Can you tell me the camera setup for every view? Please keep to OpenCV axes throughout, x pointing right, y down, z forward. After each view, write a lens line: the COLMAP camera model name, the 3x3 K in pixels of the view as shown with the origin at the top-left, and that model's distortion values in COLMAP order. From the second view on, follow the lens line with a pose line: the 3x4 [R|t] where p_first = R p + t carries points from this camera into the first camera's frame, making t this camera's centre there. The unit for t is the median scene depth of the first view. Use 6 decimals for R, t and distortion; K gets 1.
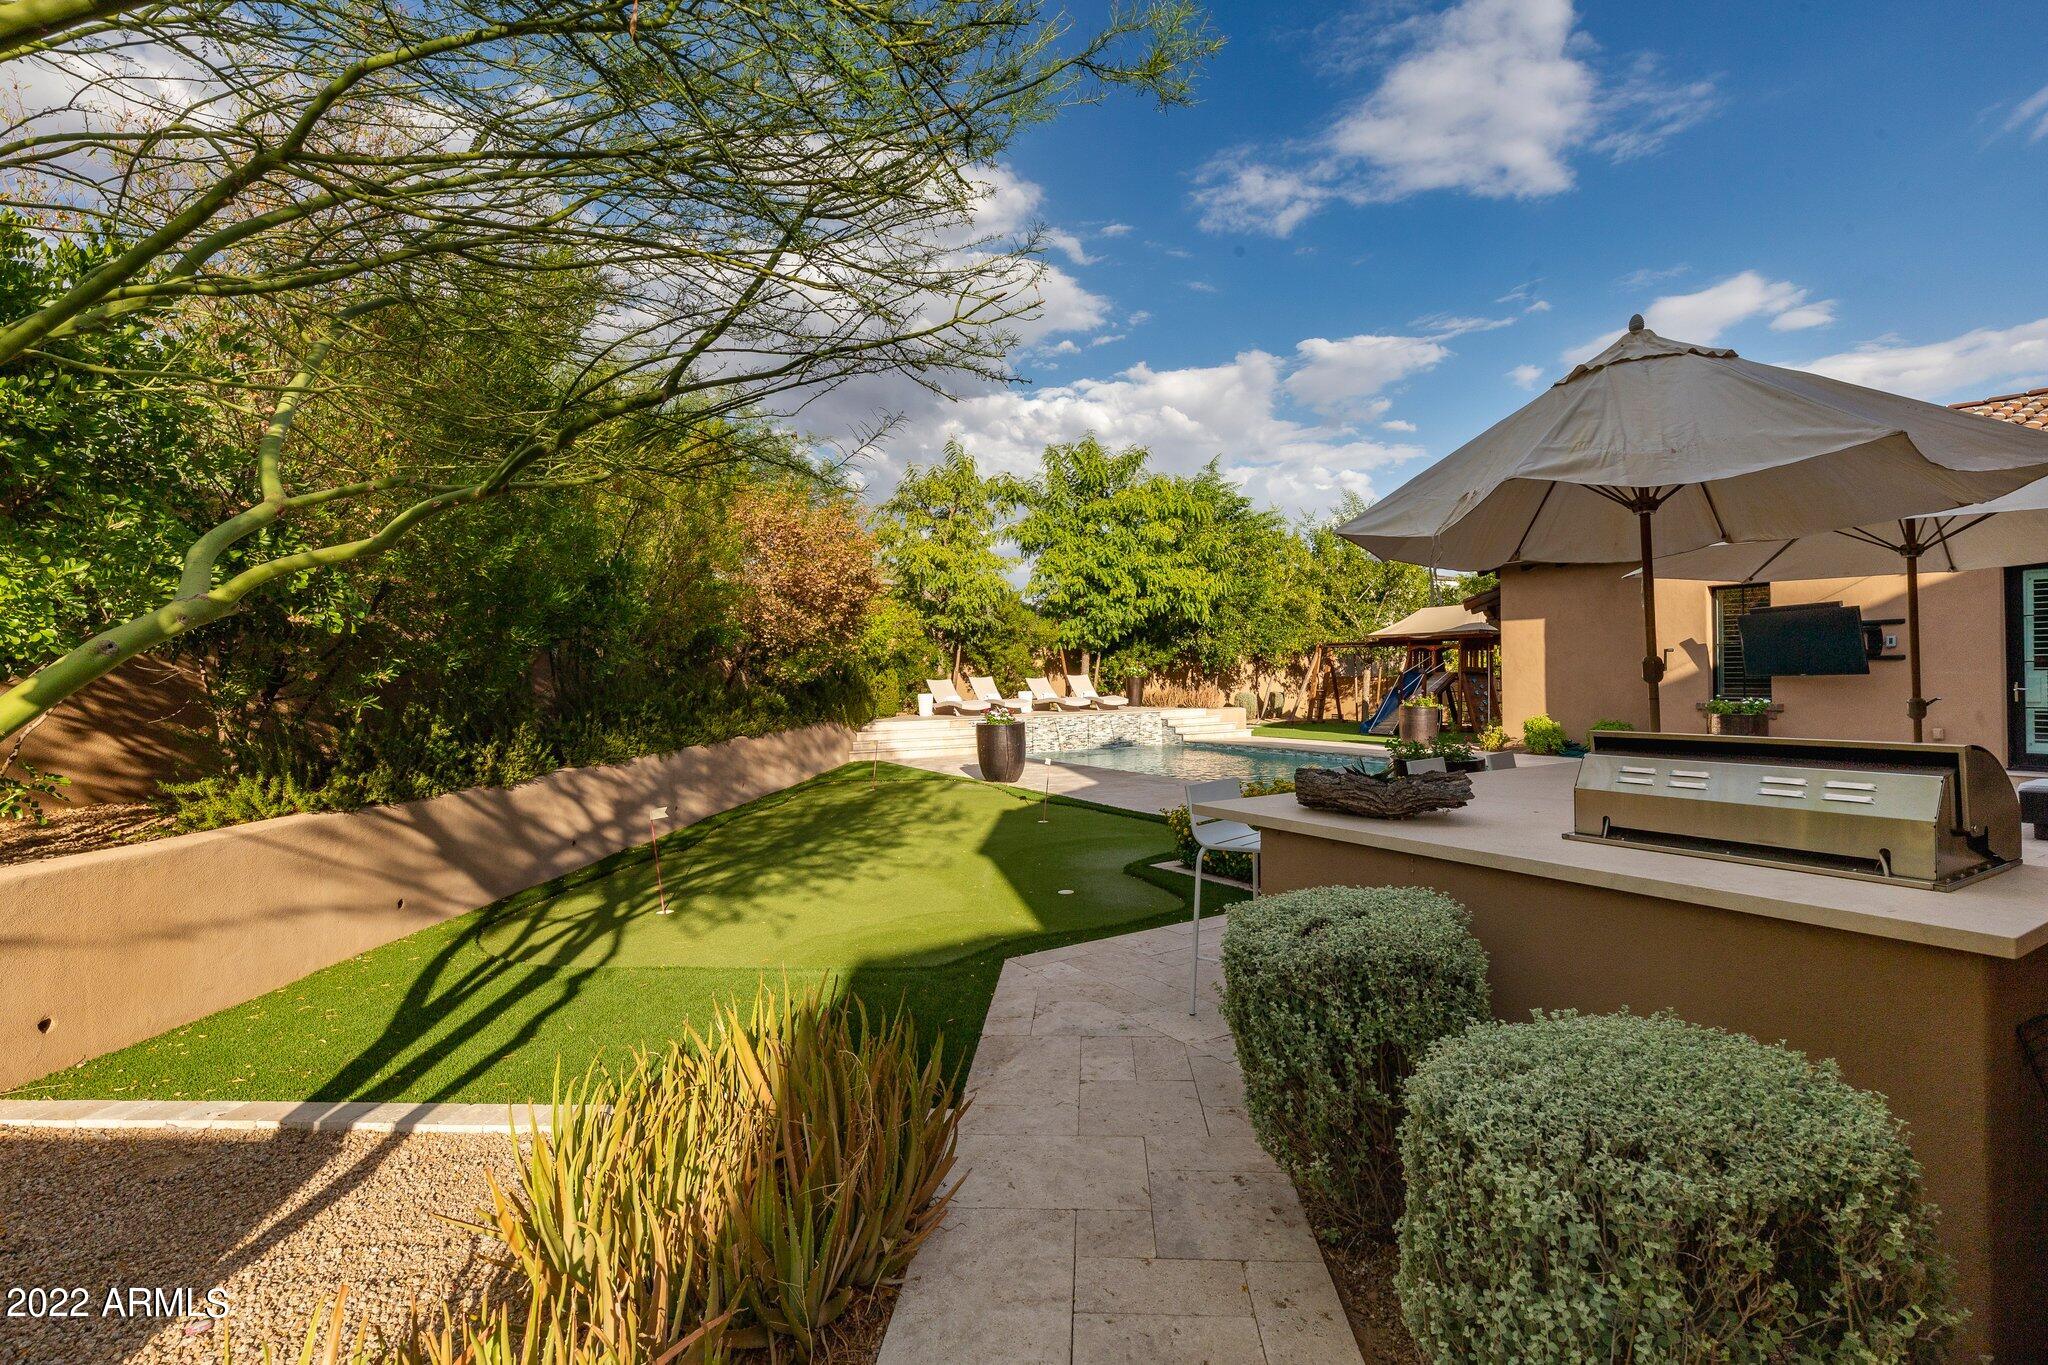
lens RADIAL K [[941.2, 0, 1028.6], [0, 941.2, 676.7], [0, 0, 1]] dist [0.006203, 0.000523]
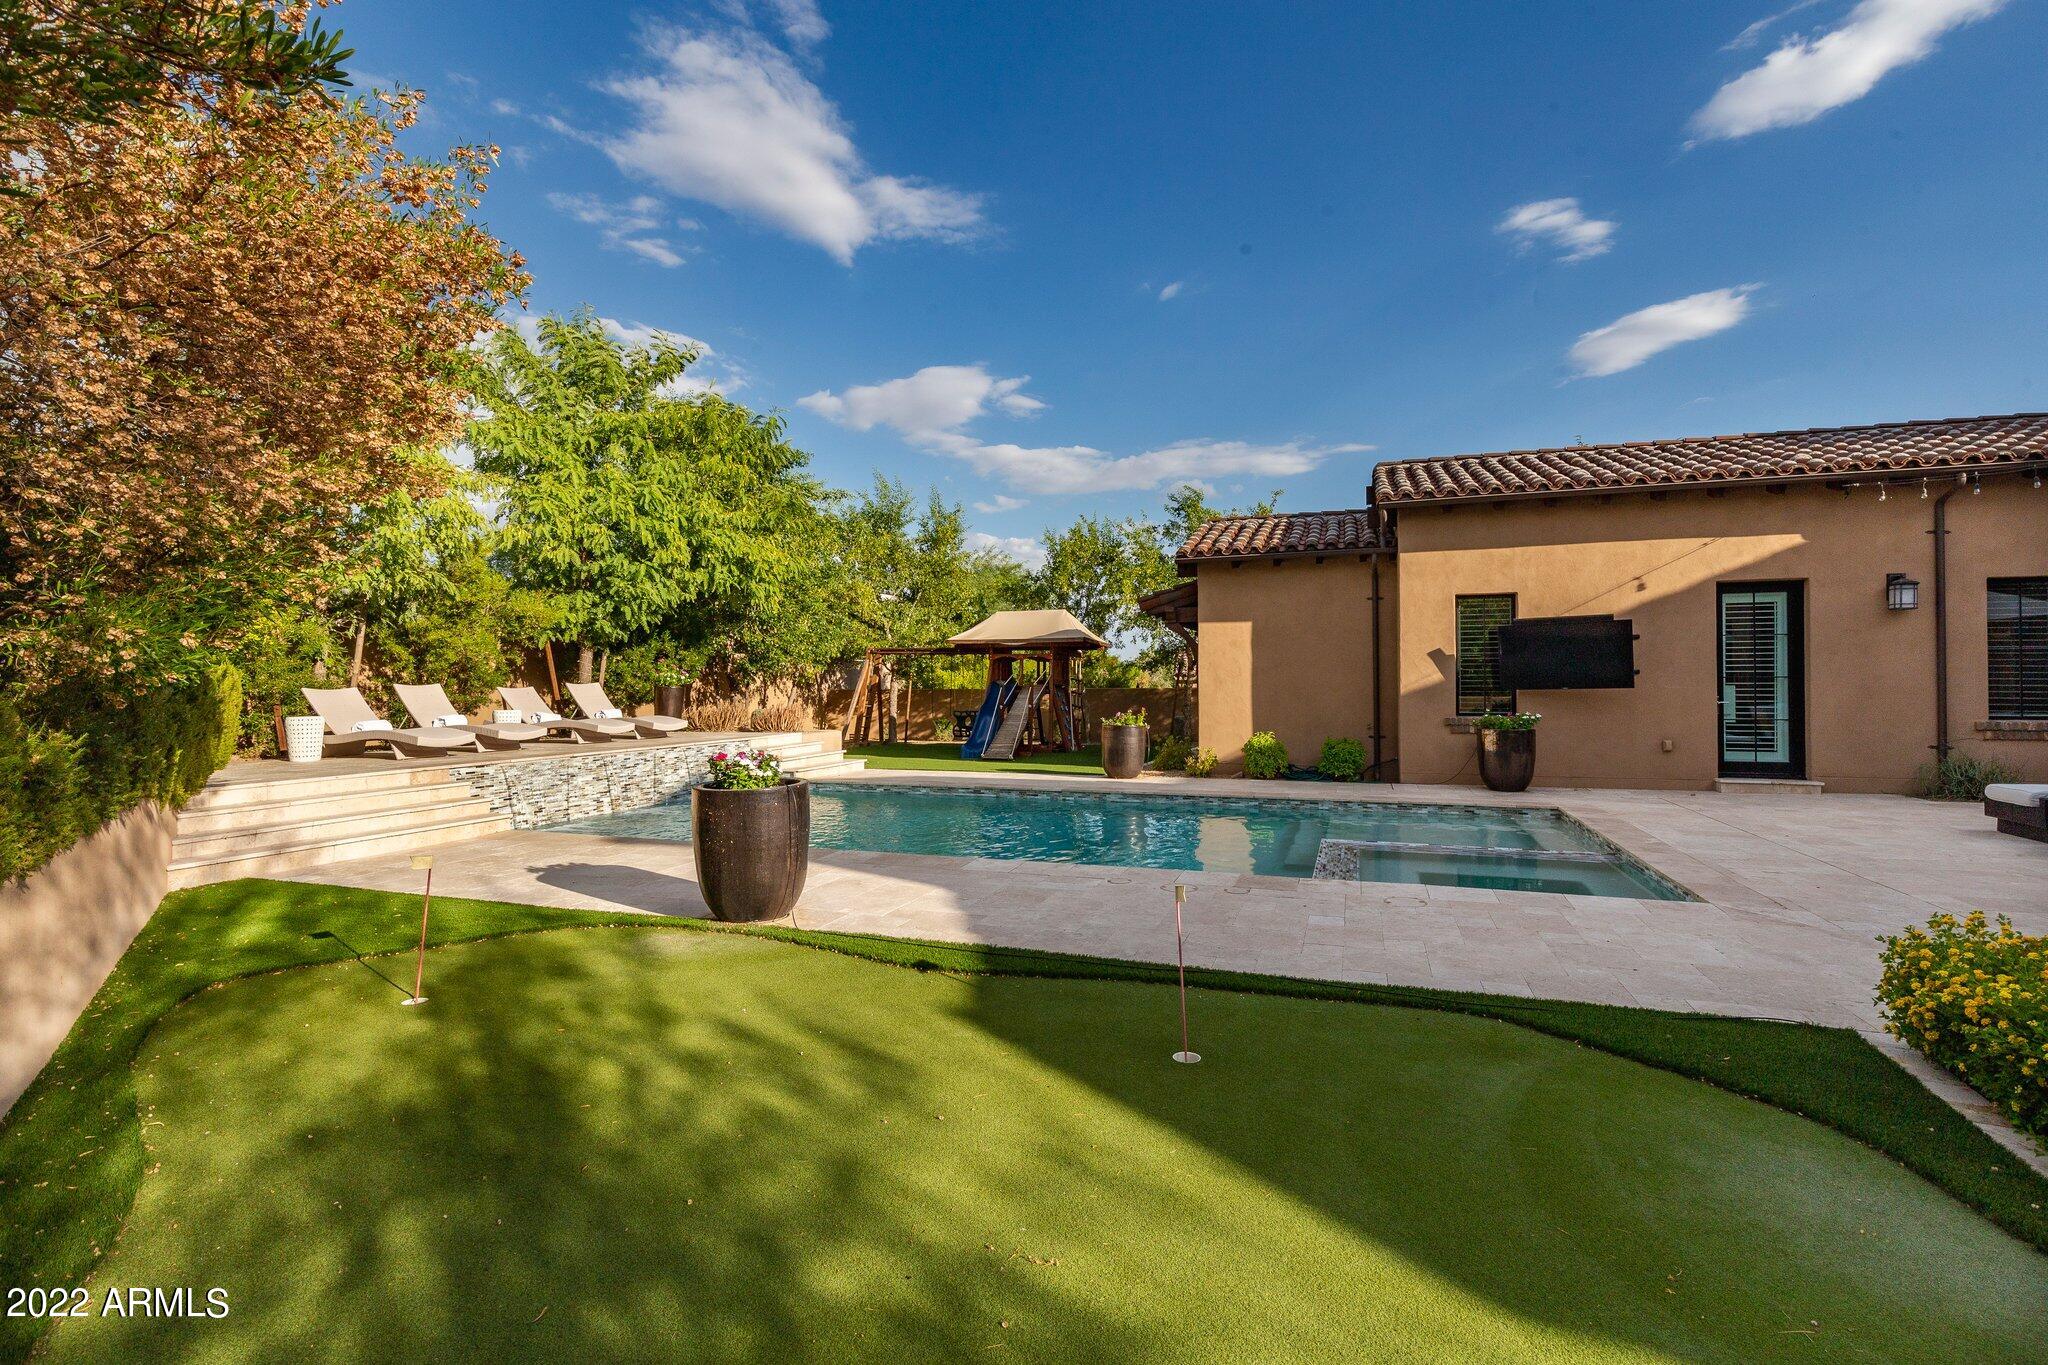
lens RADIAL K [[941.2, 0, 1036.7], [0, 941.2, 681.2], [0, 0, 1]] dist [0.006203, 0.000523]
pose [[0.770383, 0.011991, 0.637469, -0.118671], [-0.004825, 0.999904, -0.012977, 0.003636], [-0.637563, 0.006921, 0.770367, 0.333516]]
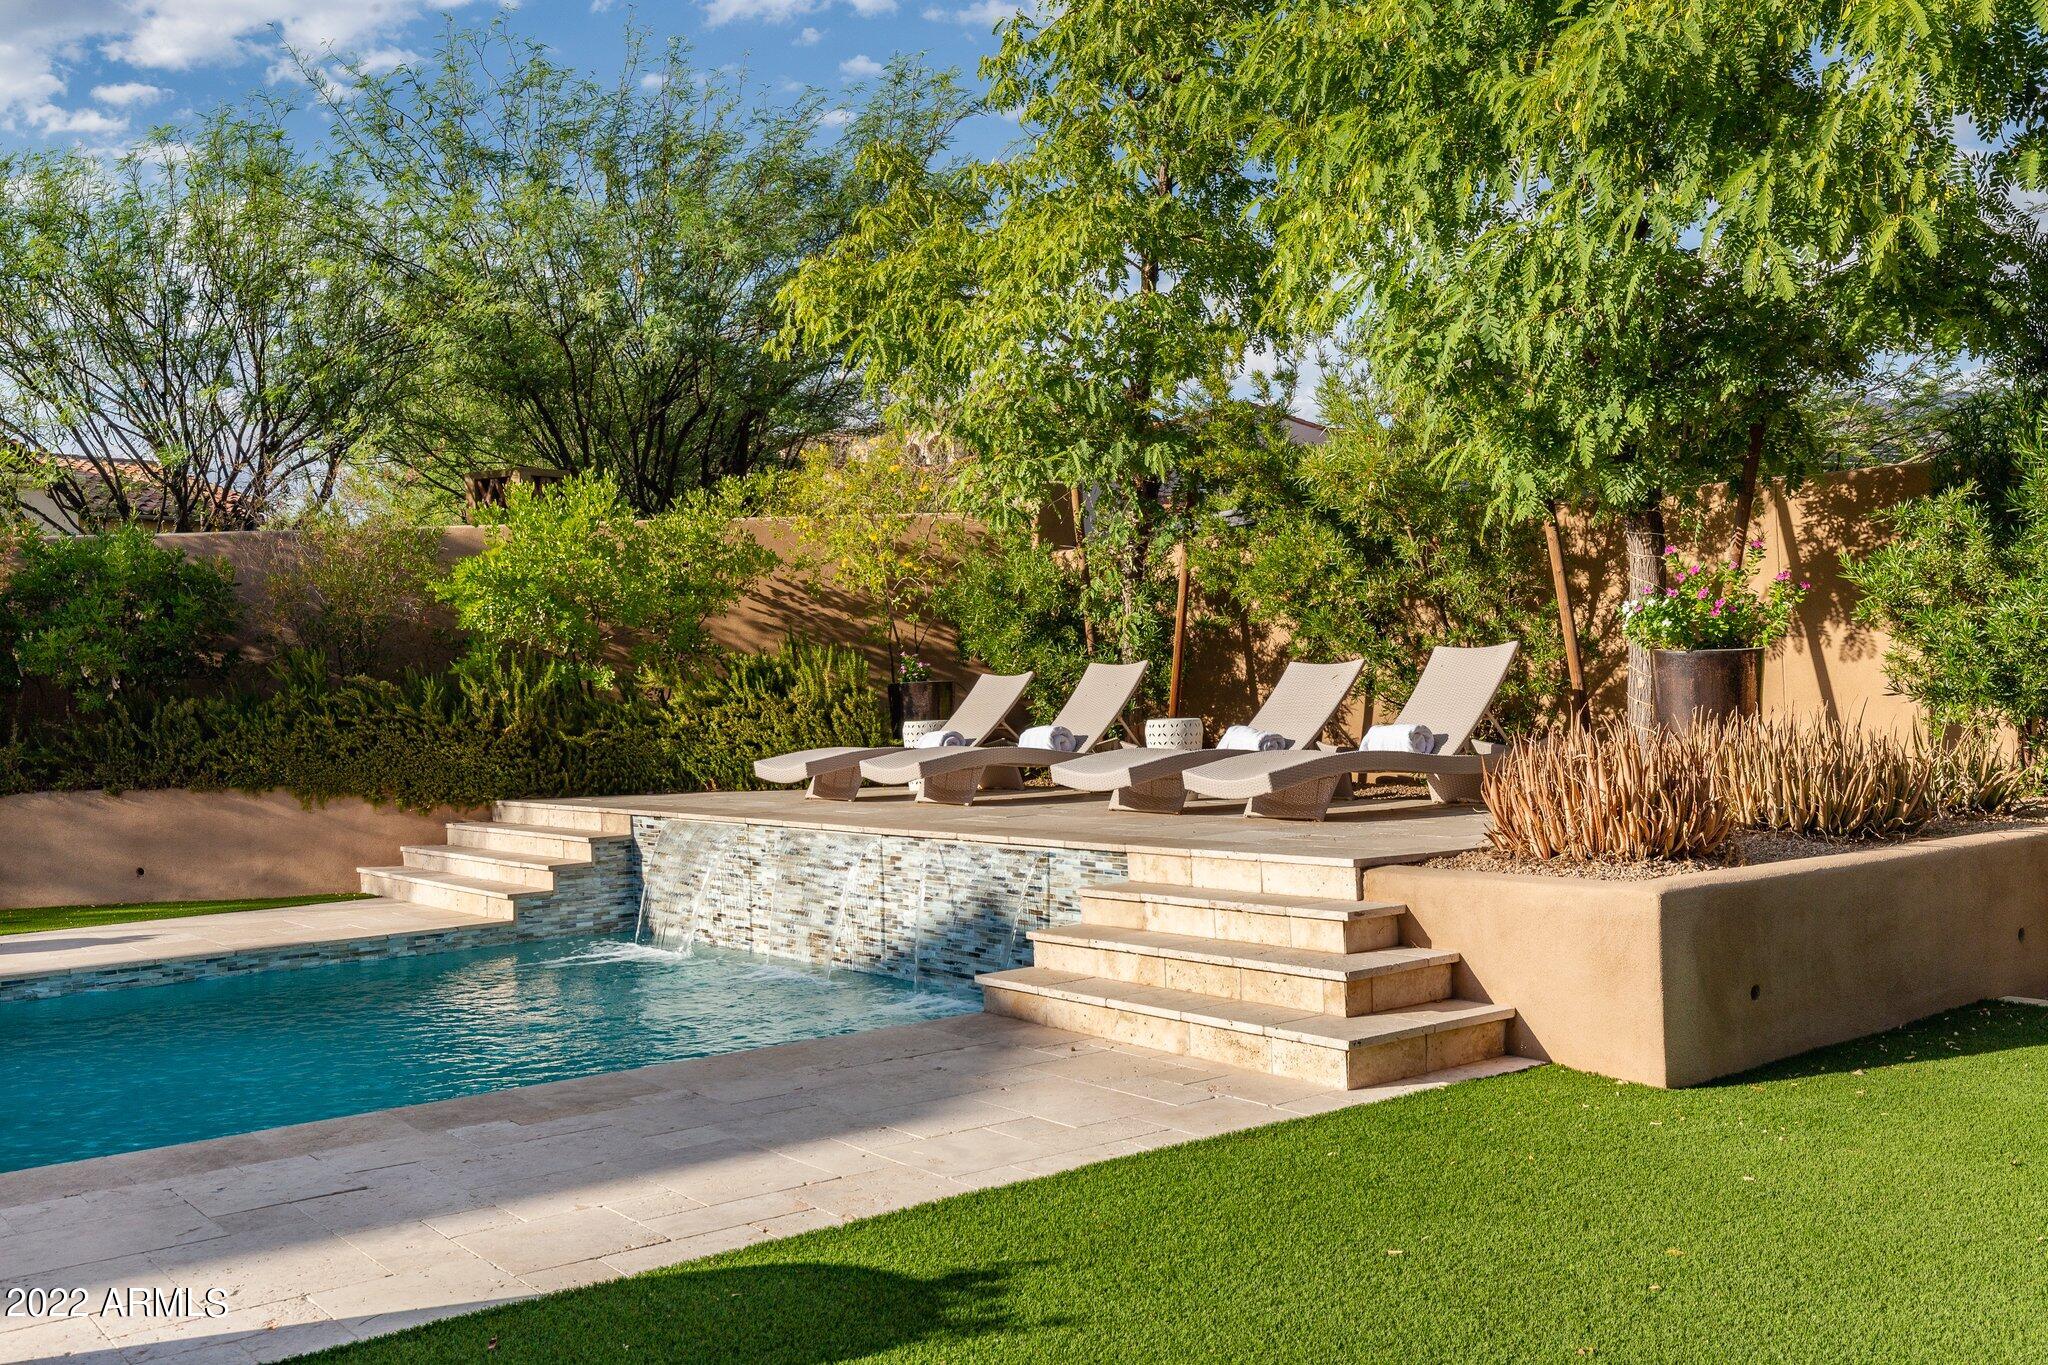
lens RADIAL K [[1953.8, 0, 1025.6], [0, 1953.8, 679.9], [0, 0, 1]] dist [0.089957, 0.000000]
pose [[0.104499, 0.014908, -0.994413, 0.496844], [0.030622, 0.999365, 0.018201, -0.005611], [0.994053, -0.032353, 0.103976, 0.872372]]
